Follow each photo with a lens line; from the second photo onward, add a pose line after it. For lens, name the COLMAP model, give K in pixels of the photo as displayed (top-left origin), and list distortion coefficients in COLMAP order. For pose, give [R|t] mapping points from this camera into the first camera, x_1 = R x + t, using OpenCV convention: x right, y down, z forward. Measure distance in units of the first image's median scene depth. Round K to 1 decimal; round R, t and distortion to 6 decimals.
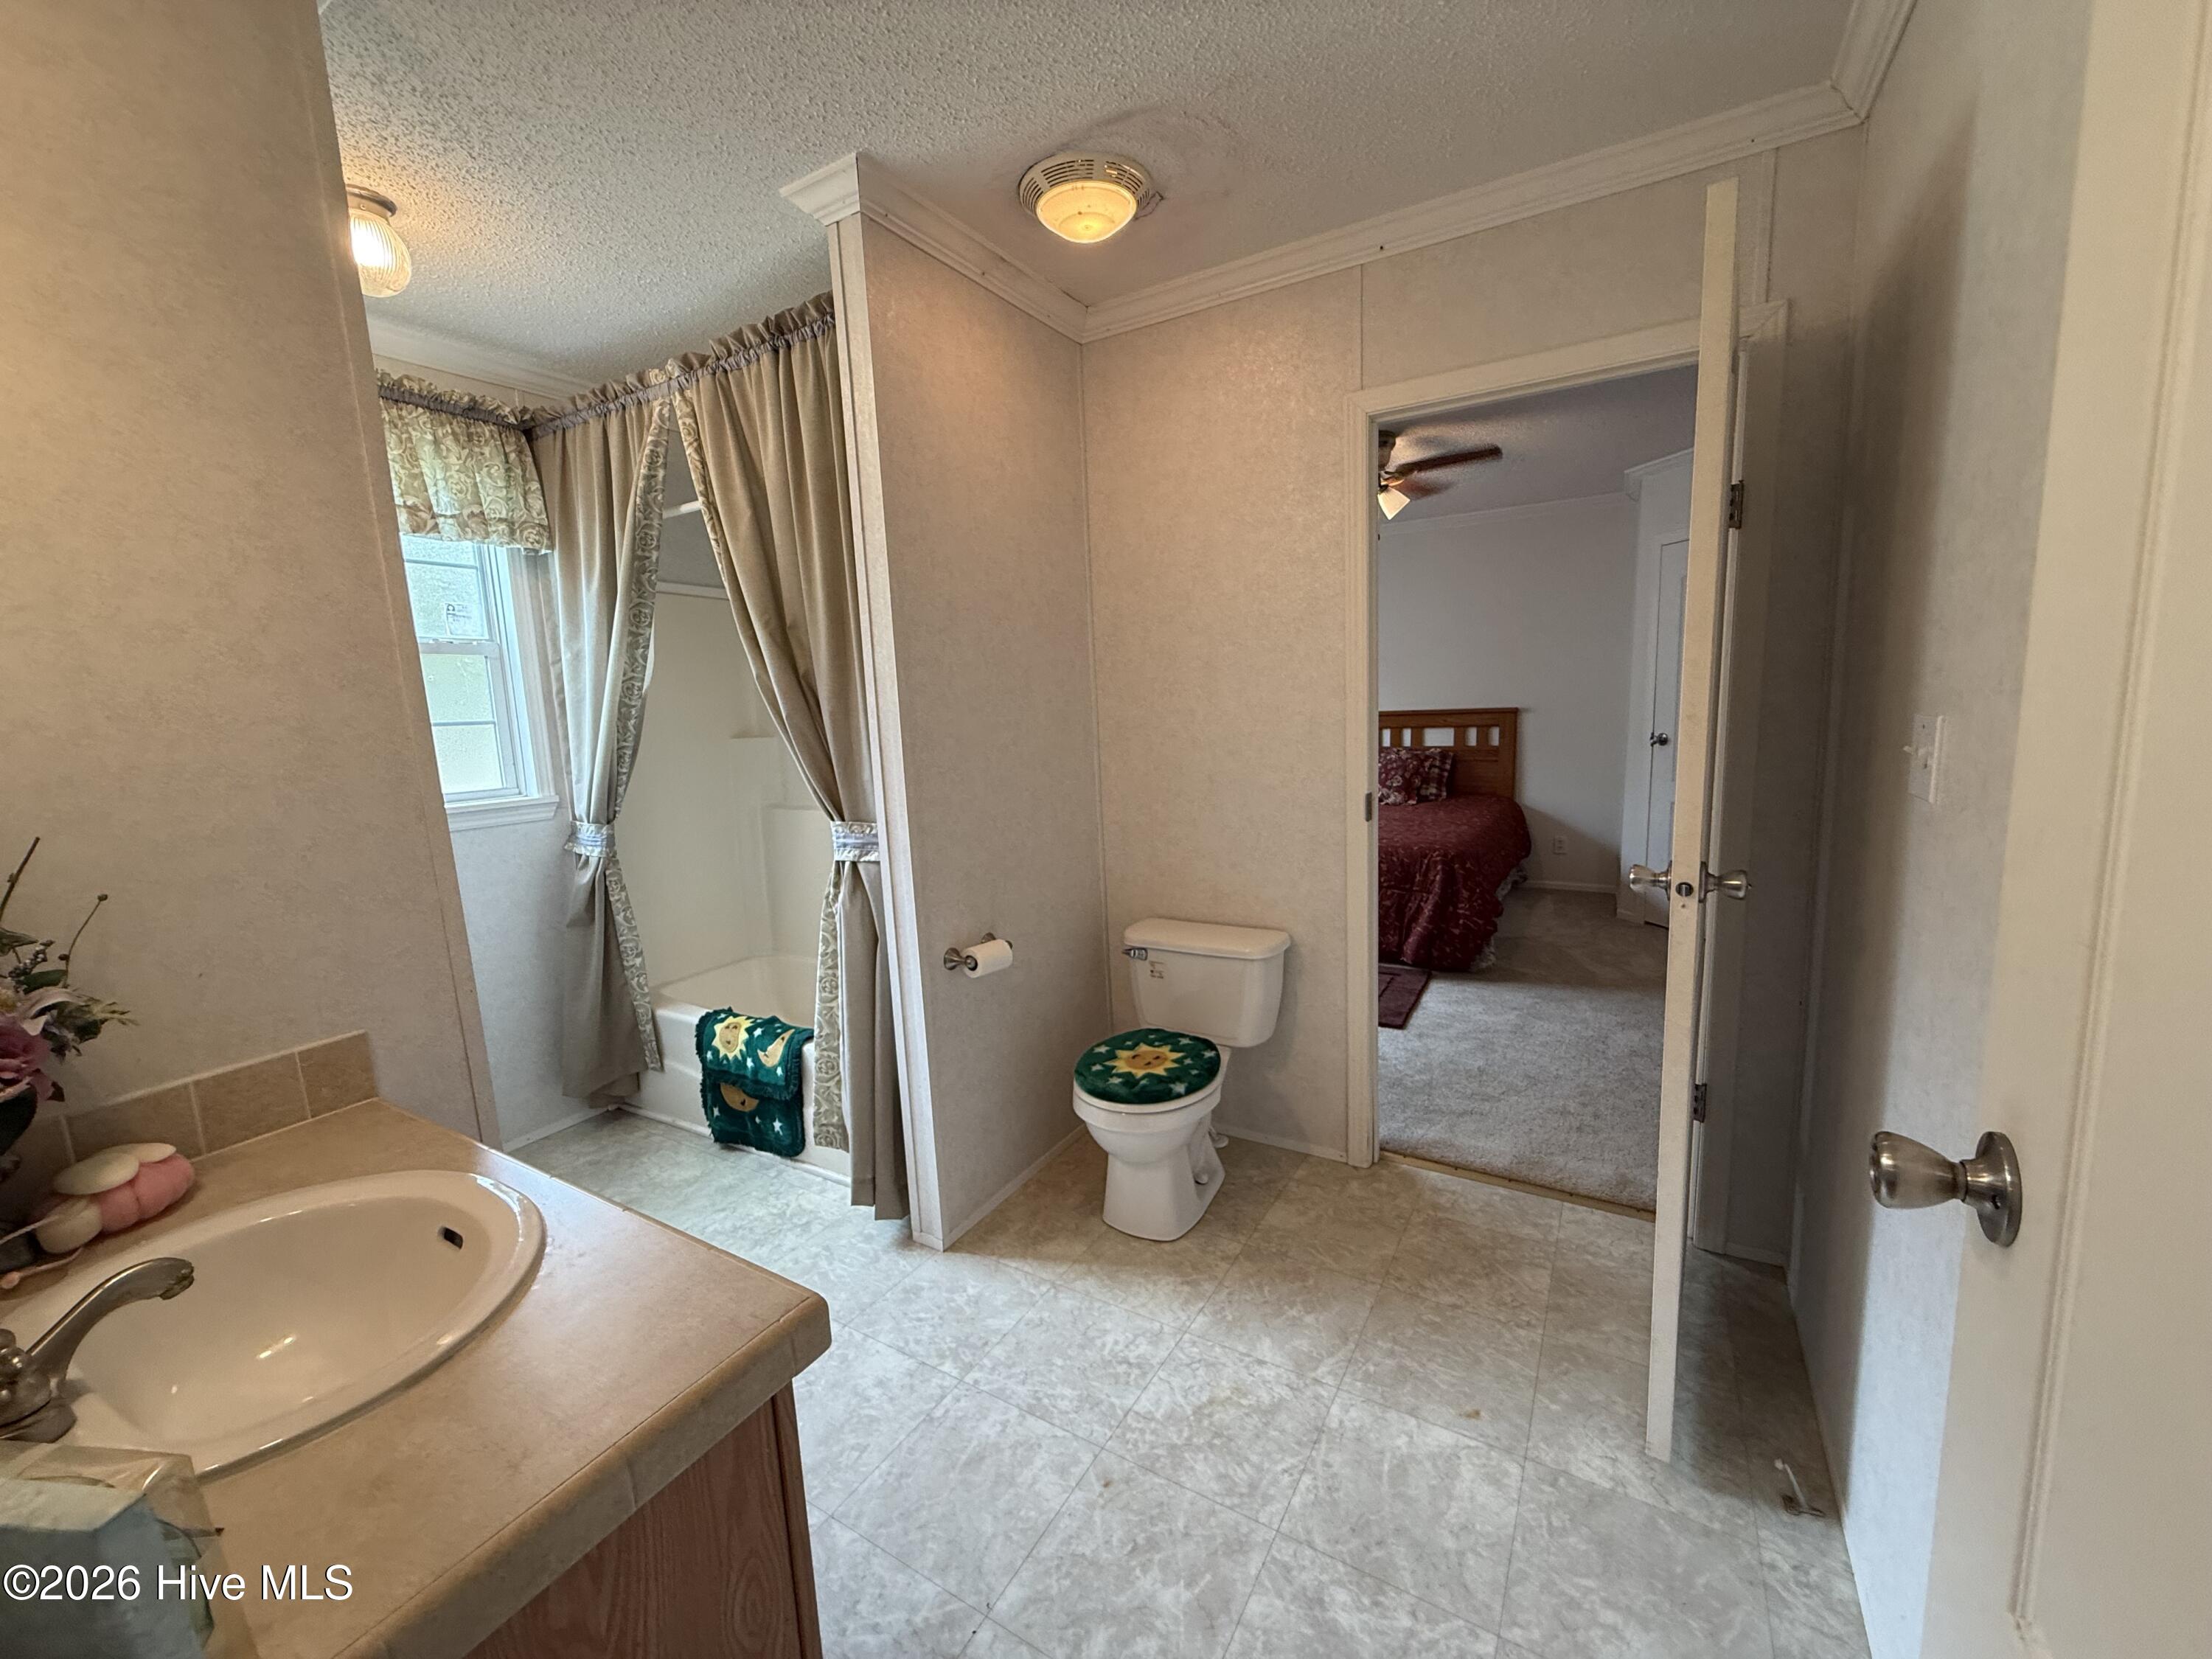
lens RADIAL K [[878.9, 0, 1098.7], [0, 878.9, 832.1], [0, 0, 1]] dist [-0.000636, -0.000286]
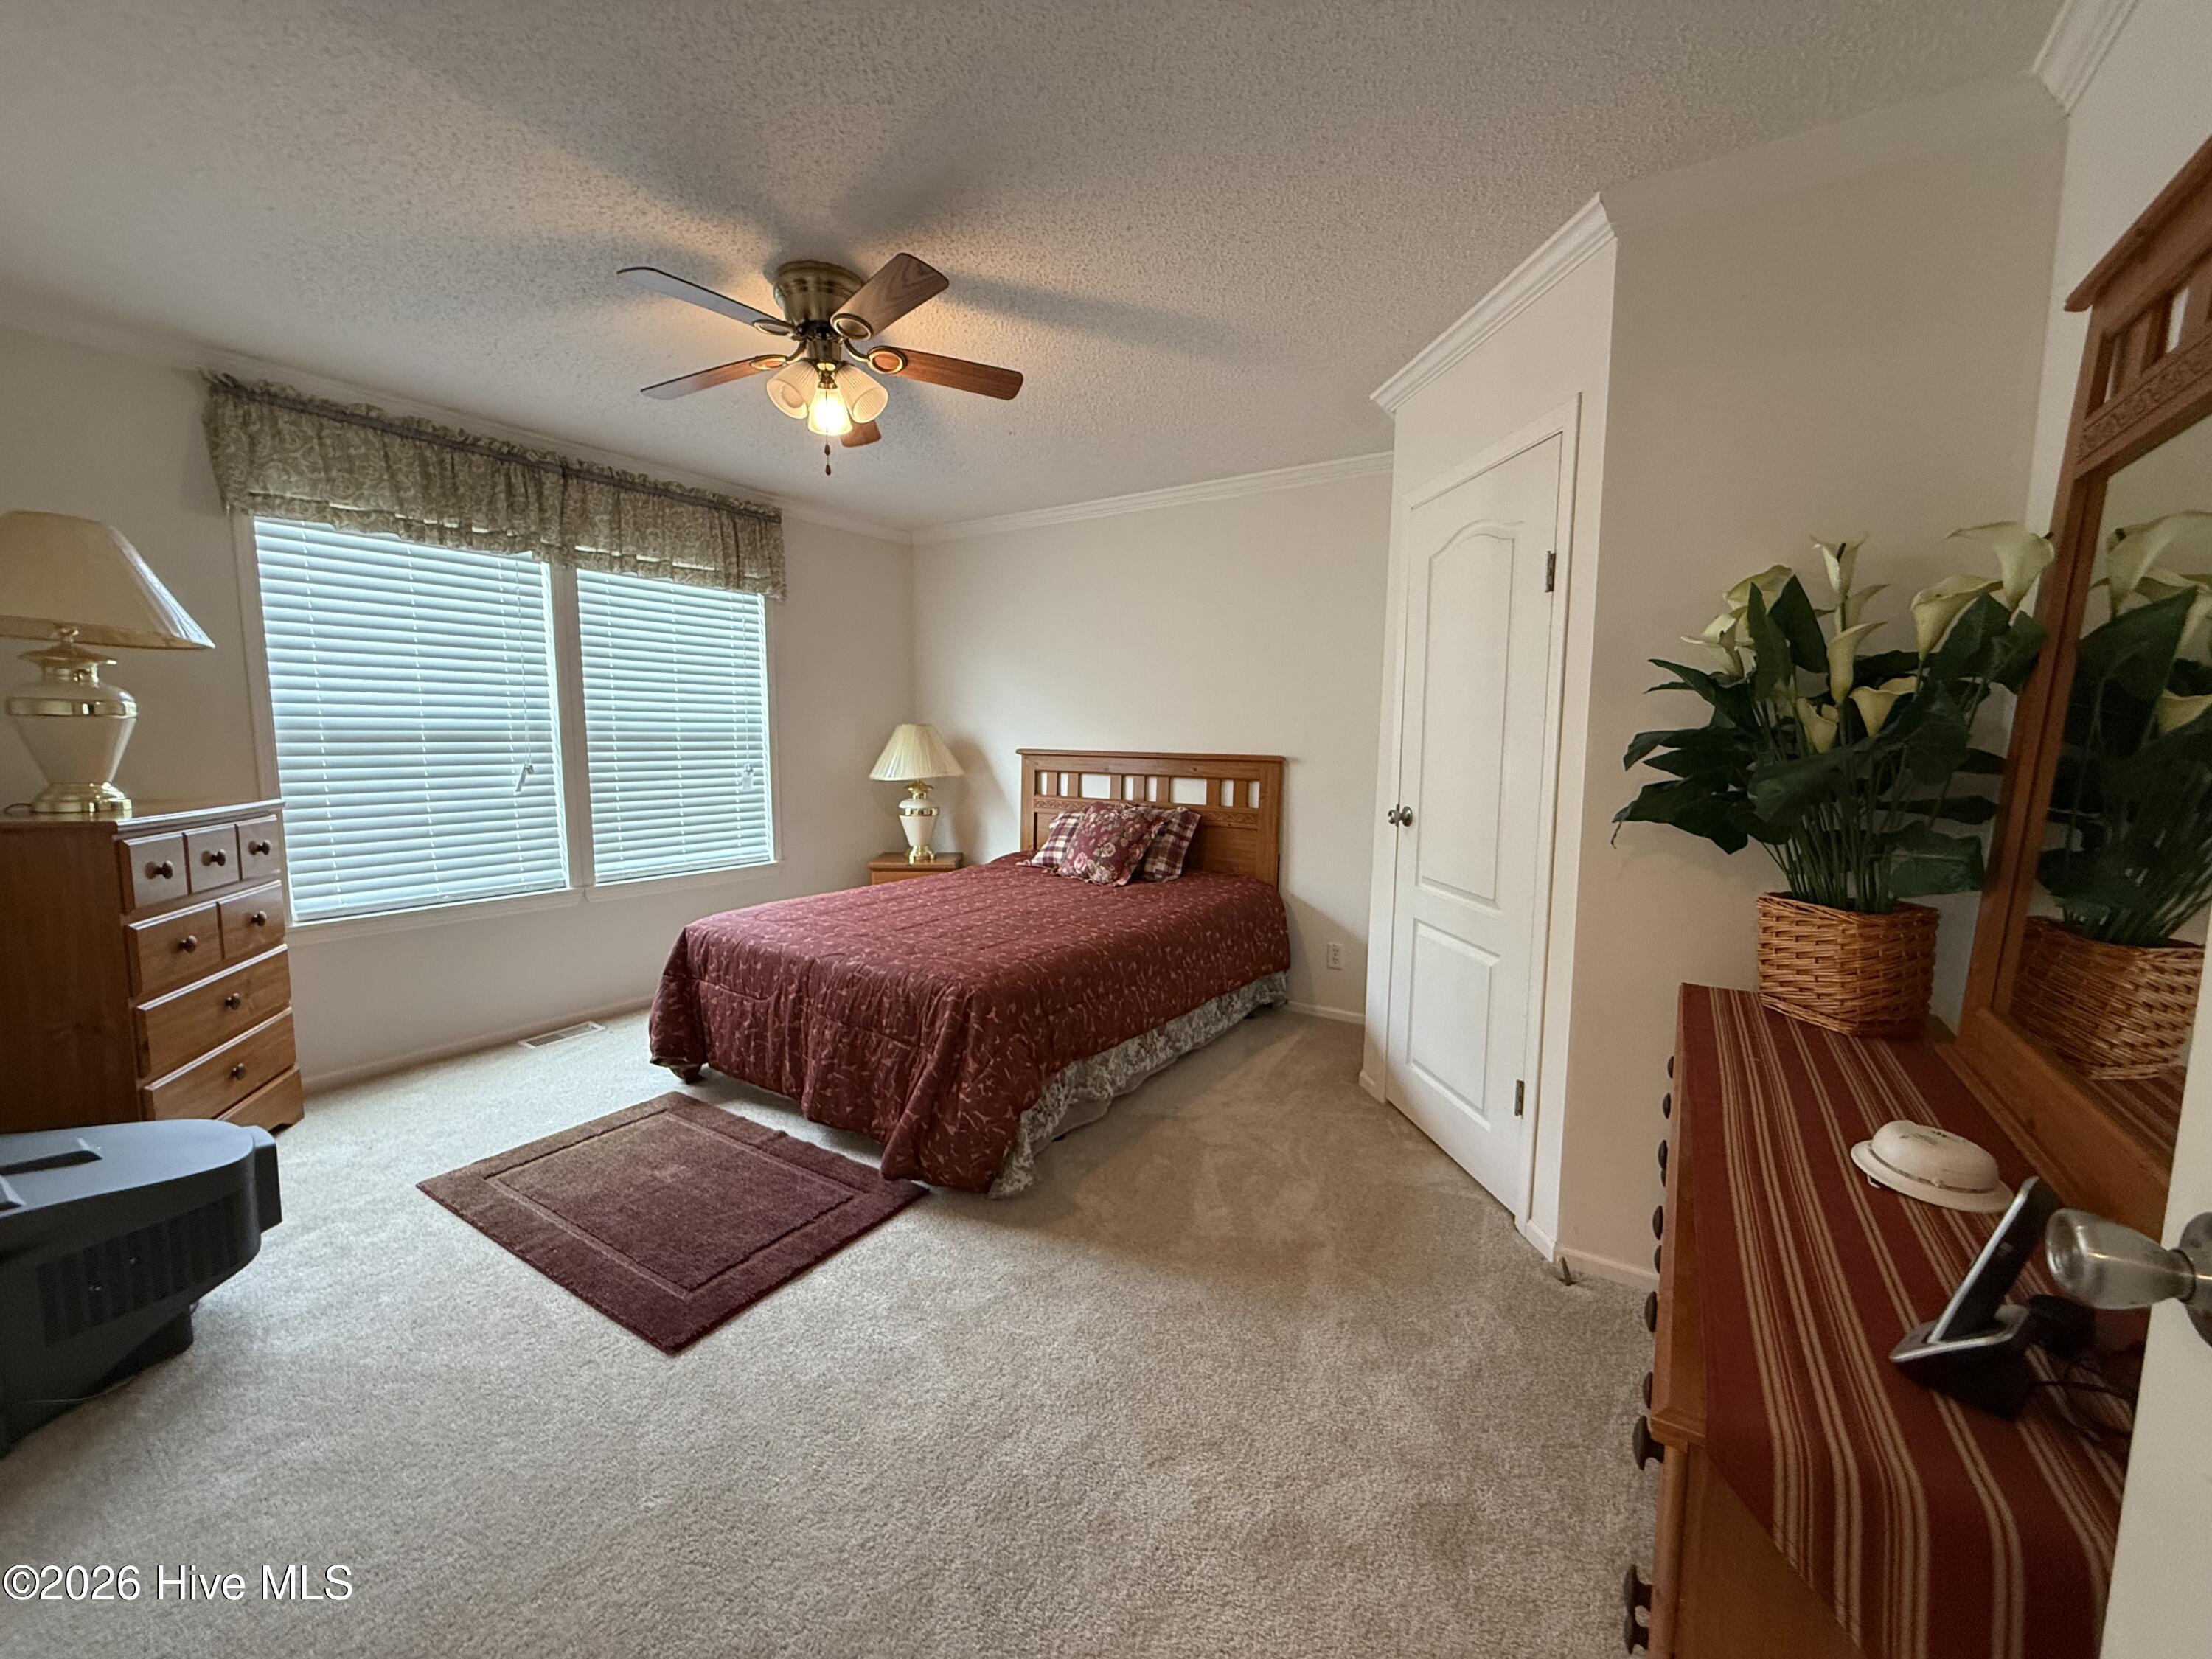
lens RADIAL K [[878.9, 0, 1098.7], [0, 878.9, 832.1], [0, 0, 1]] dist [-0.000636, -0.000286]
pose [[0.997340, 0.056848, -0.045612, 0.364970], [-0.058378, 0.997751, -0.032948, -0.049208], [0.043636, 0.035523, 0.998416, 0.293749]]
